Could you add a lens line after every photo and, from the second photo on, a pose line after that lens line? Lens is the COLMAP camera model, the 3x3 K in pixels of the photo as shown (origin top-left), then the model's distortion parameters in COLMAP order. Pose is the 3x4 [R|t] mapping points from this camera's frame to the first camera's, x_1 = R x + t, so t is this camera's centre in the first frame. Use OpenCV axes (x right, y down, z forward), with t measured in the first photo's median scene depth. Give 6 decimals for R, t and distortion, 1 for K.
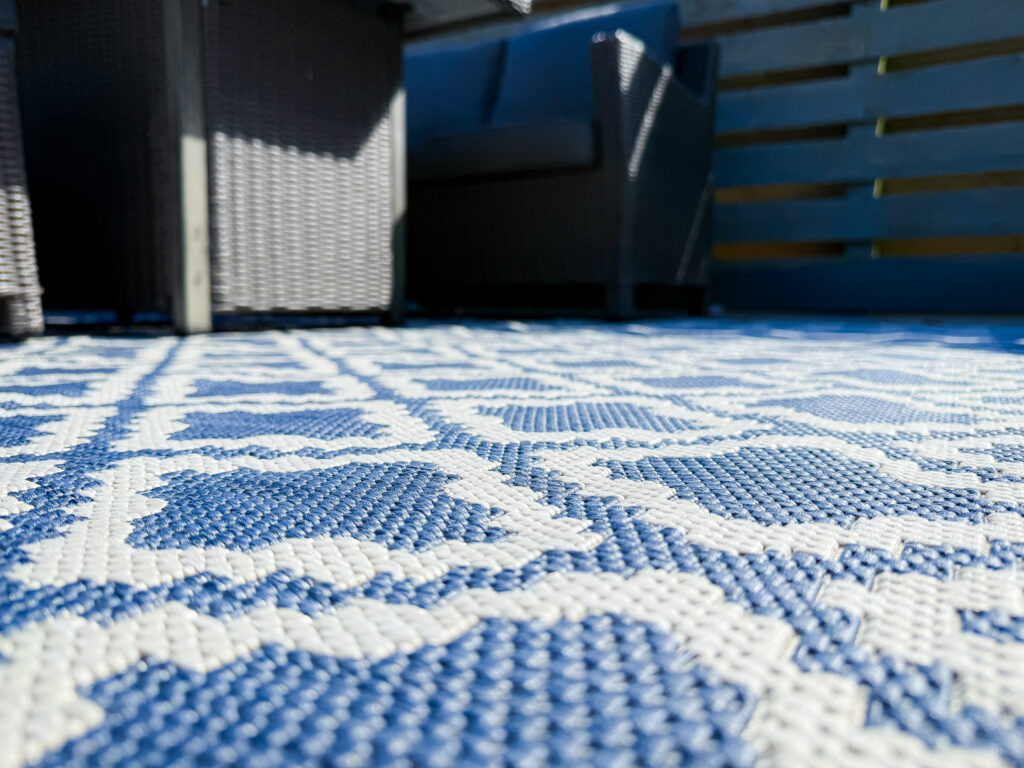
lens RADIAL K [[727.8, 0, 515.8], [0, 727.8, 387.1], [0, 0, 1]] dist [0.006249, -0.000046]
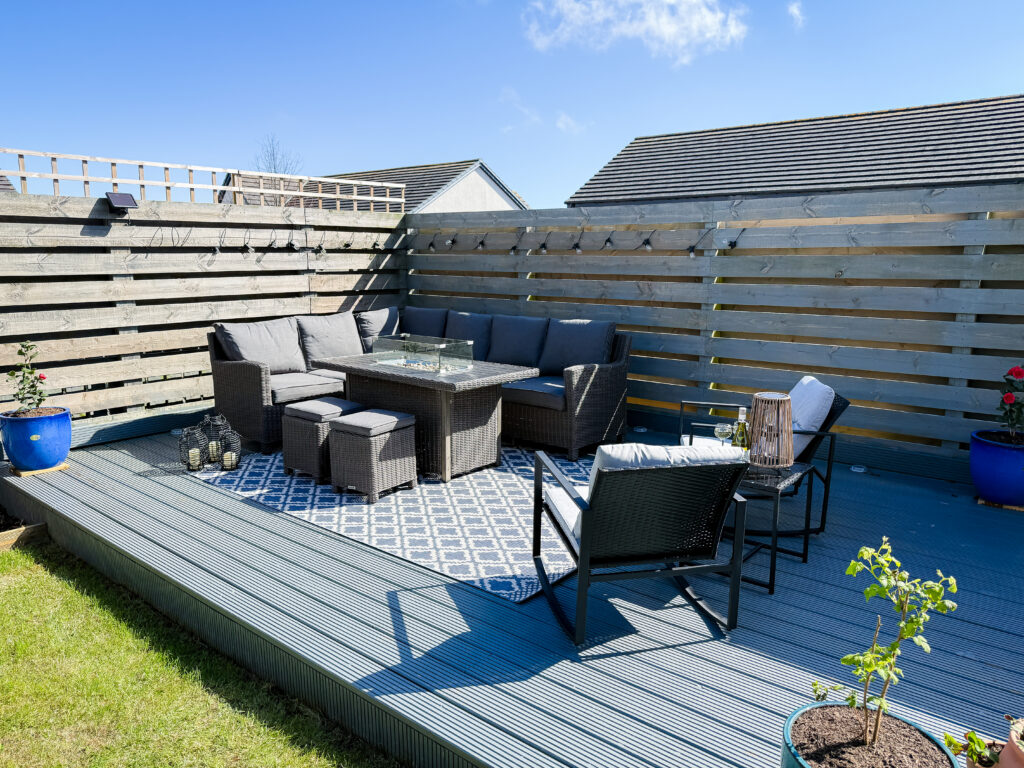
lens RADIAL K [[719.5, 0, 511.5], [0, 719.5, 382.1], [0, 0, 1]] dist [-0.007742, -0.006048]
pose [[0.983312, 0.021561, -0.180645, 0.536047], [-0.008755, 0.997410, 0.071388, -0.793986], [0.181717, -0.068615, 0.980954, -2.445581]]
